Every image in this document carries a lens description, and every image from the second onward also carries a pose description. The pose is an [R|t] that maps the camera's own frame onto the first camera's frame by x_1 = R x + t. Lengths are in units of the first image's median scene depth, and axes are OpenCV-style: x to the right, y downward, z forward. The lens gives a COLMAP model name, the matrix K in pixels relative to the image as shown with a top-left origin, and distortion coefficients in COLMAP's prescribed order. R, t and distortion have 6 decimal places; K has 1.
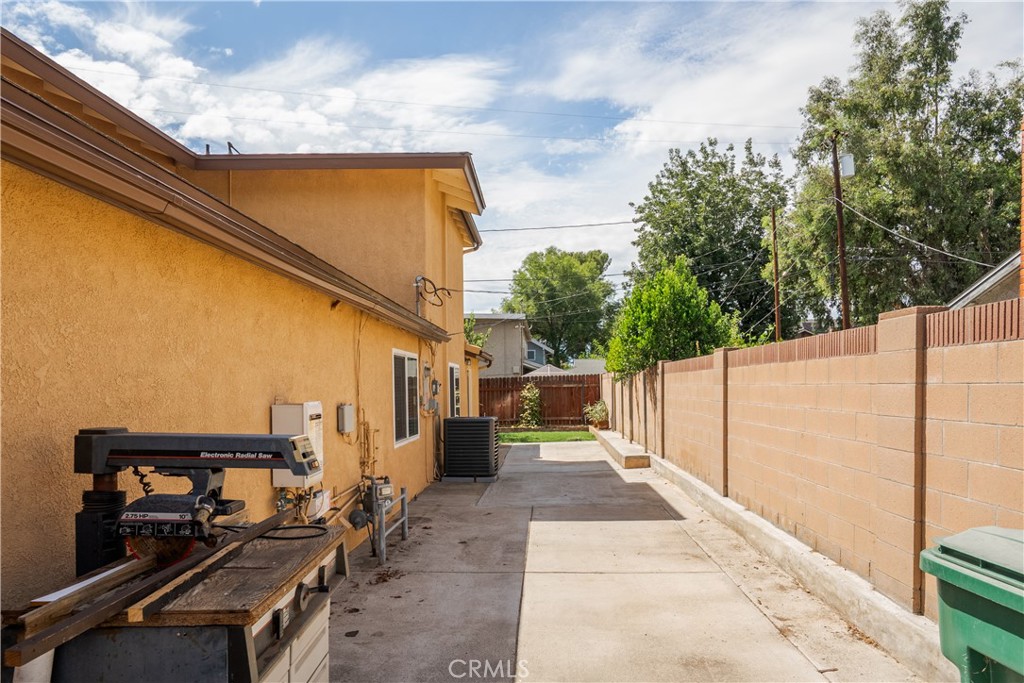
lens RADIAL K [[565.3, 0, 511.5], [0, 565.3, 349.7], [0, 0, 1]] dist [0.002848, 0.001984]
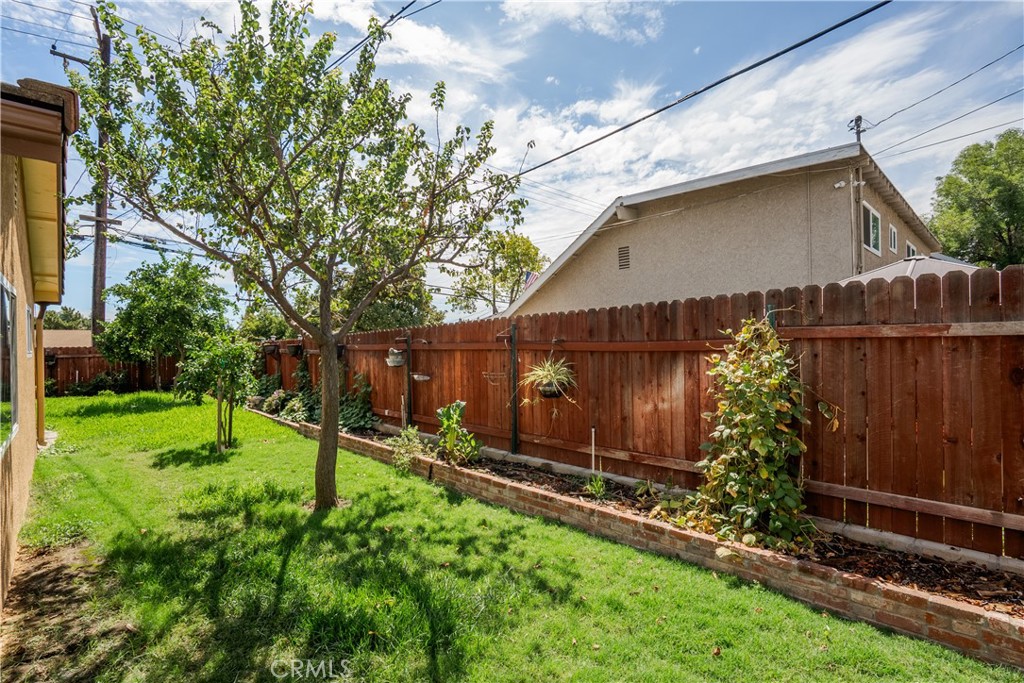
lens RADIAL K [[486.5, 0, 516.0], [0, 486.5, 341.6], [0, 0, 1]] dist [-0.068079, 0.026662]
pose [[0.731054, -0.000742, -0.682319, 0.033575], [0.054584, 0.996858, 0.057399, 0.018842], [0.680132, -0.079205, 0.728798, 0.291902]]
